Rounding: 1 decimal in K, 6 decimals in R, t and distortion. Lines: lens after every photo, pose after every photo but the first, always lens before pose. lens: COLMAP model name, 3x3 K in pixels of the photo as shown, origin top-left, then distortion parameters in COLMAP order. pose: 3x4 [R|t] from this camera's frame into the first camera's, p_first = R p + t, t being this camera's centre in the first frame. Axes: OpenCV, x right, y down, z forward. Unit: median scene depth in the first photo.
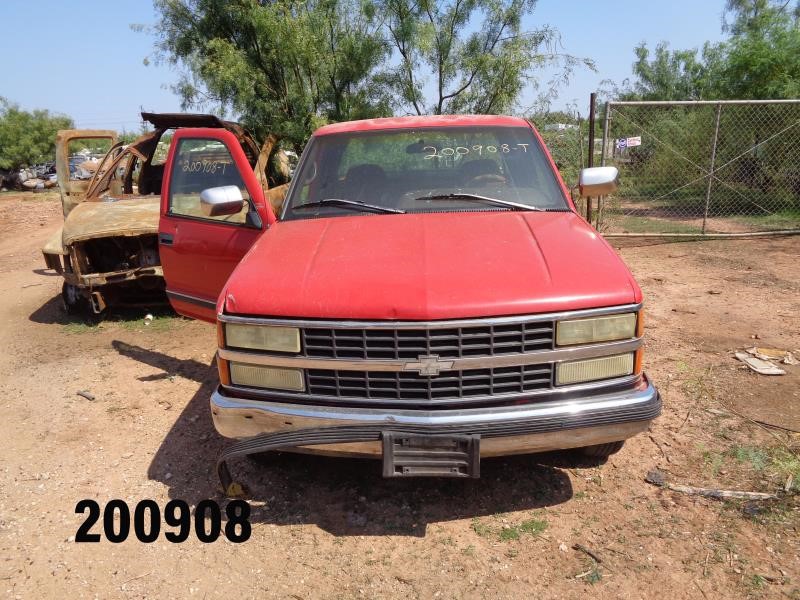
lens RADIAL K [[603.3, 0, 403.7], [0, 603.3, 302.6], [0, 0, 1]] dist [-0.023584, 0.005863]
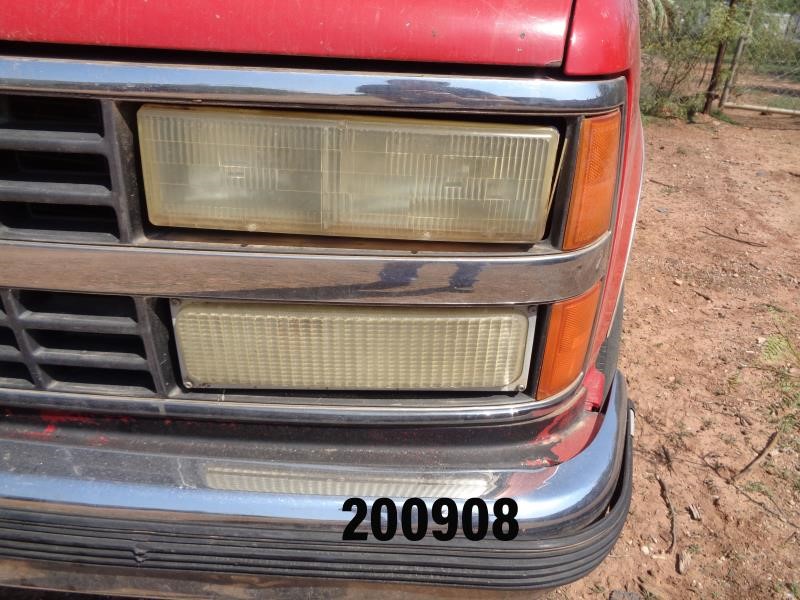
lens RADIAL K [[603.3, 0, 396.8], [0, 603.3, 296.7], [0, 0, 1]] dist [-0.023584, 0.005863]
pose [[0.971832, 0.173524, -0.159473, 0.365735], [-0.138637, 0.968131, 0.208574, 0.036938], [0.190583, -0.180590, 0.964917, 0.766924]]
